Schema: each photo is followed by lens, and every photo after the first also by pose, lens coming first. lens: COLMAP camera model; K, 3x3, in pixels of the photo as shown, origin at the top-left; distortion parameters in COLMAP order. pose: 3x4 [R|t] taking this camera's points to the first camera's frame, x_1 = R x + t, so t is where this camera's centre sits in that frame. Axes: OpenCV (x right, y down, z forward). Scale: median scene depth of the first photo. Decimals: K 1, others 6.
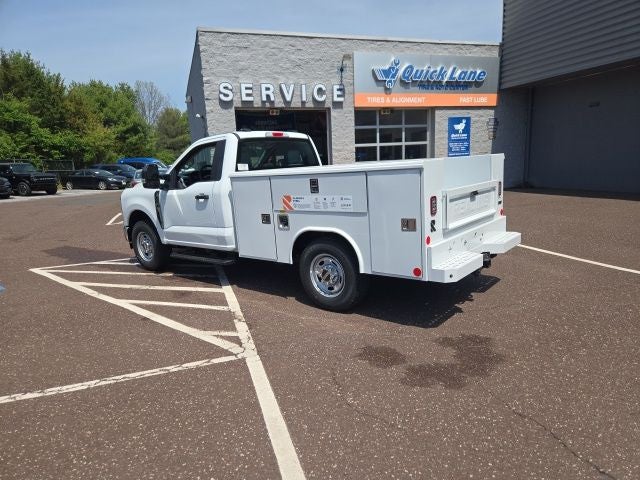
lens RADIAL K [[431.5, 0, 324.1], [0, 431.5, 246.7], [0, 0, 1]] dist [0.066788, -0.057166]
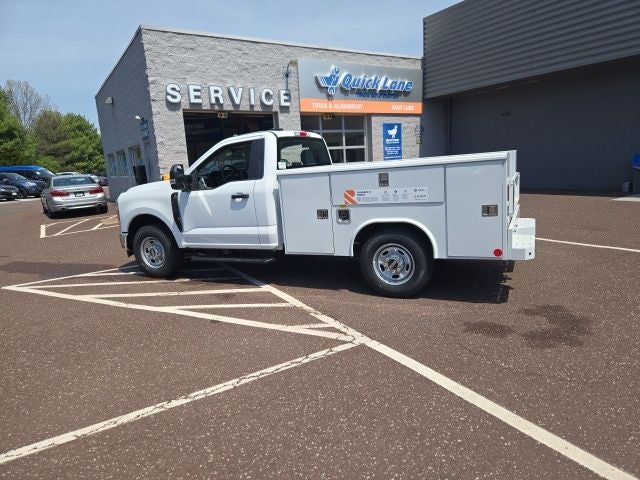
lens RADIAL K [[431.5, 0, 322.4], [0, 431.5, 239.9], [0, 0, 1]] dist [0.066788, -0.057166]
pose [[0.972883, -0.050067, 0.225816, -0.326304], [0.056689, 0.998128, -0.022932, 0.017809], [-0.224245, 0.035112, 0.973900, 0.003958]]
